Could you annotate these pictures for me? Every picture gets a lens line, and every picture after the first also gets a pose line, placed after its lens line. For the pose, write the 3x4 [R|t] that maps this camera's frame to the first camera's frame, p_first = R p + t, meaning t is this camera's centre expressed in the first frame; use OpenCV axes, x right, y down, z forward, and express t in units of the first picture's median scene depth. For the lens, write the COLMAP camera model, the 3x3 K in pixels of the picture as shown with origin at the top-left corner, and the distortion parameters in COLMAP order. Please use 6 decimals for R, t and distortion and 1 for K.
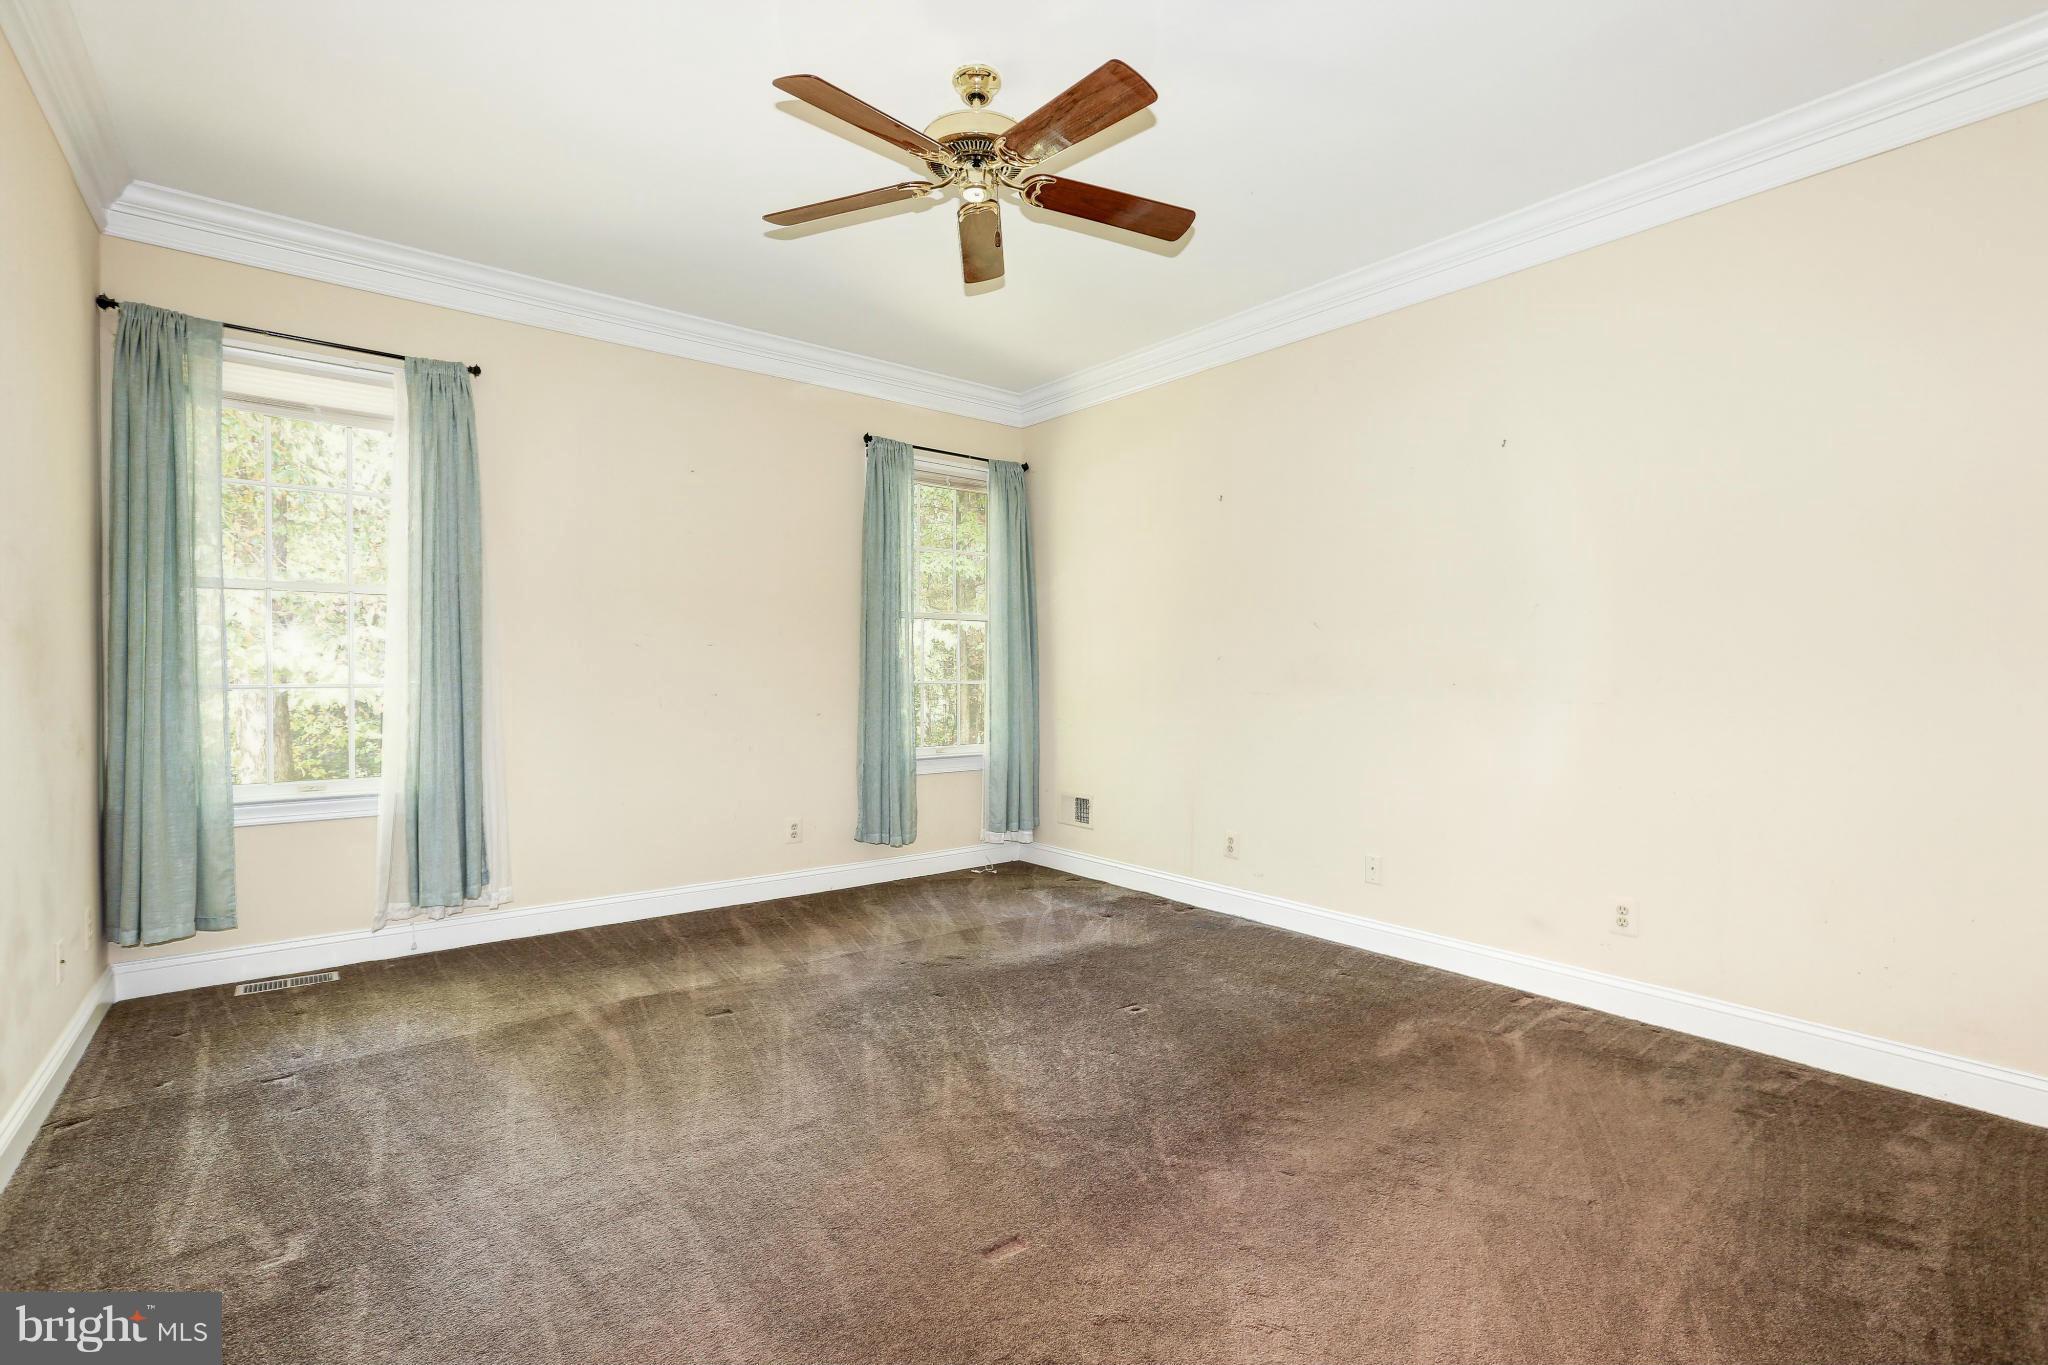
lens RADIAL K [[912.2, 0, 1024.0], [0, 912.2, 682.5], [0, 0, 1]] dist [-0.040393, 0.023595]
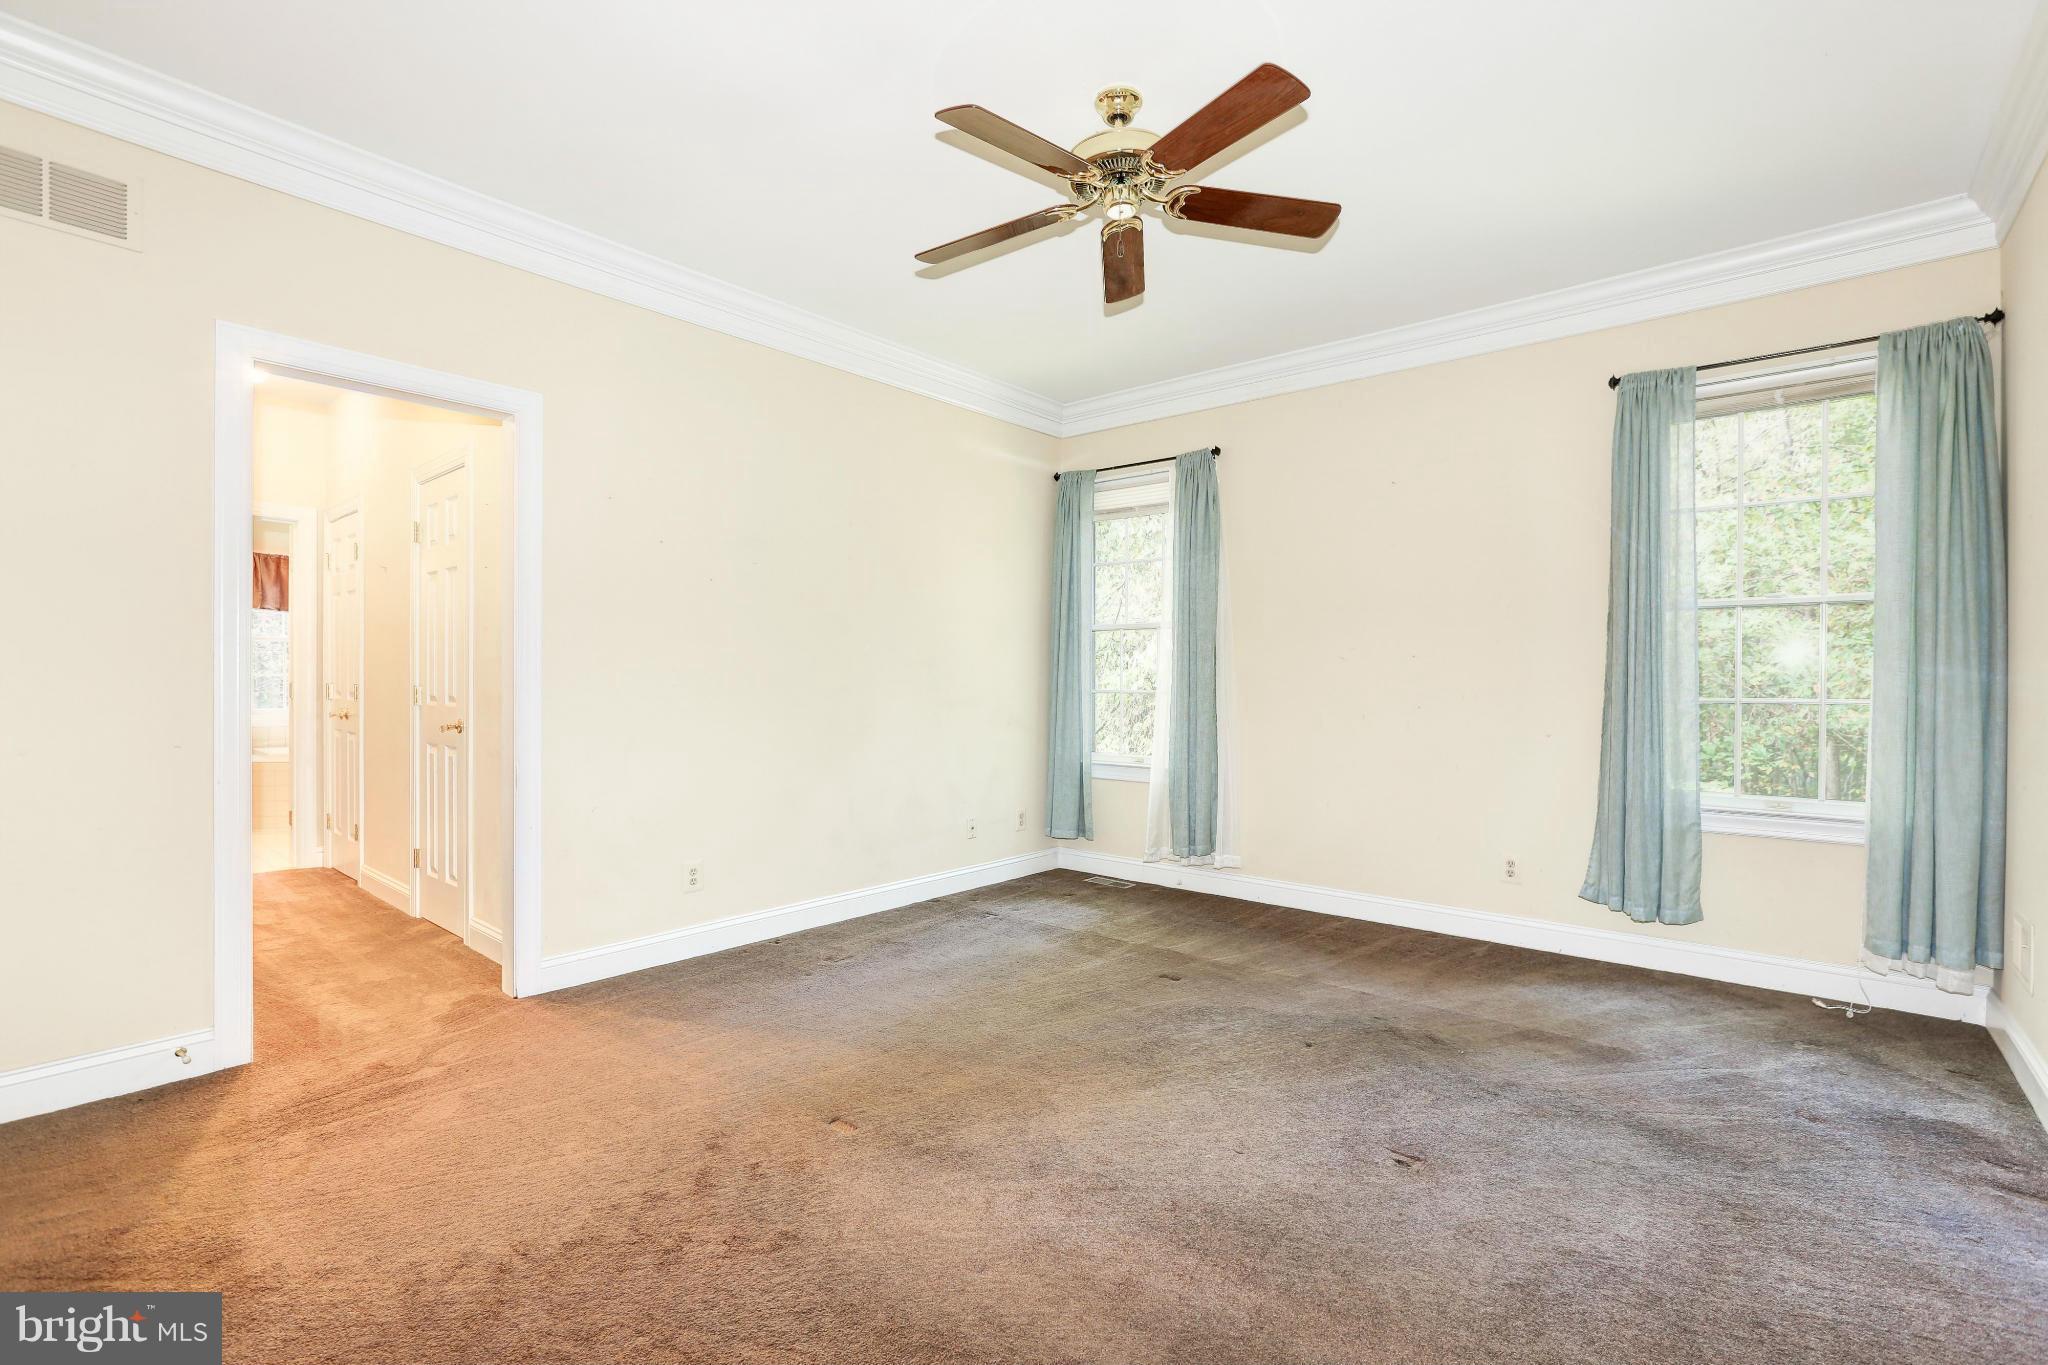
lens RADIAL K [[912.2, 0, 1024.0], [0, 912.2, 682.5], [0, 0, 1]] dist [-0.040393, 0.023595]
pose [[0.202170, 0.000873, -0.979350, 0.715647], [-0.016894, 0.999854, -0.002596, -0.004762], [0.979205, 0.017070, 0.202155, 0.542085]]
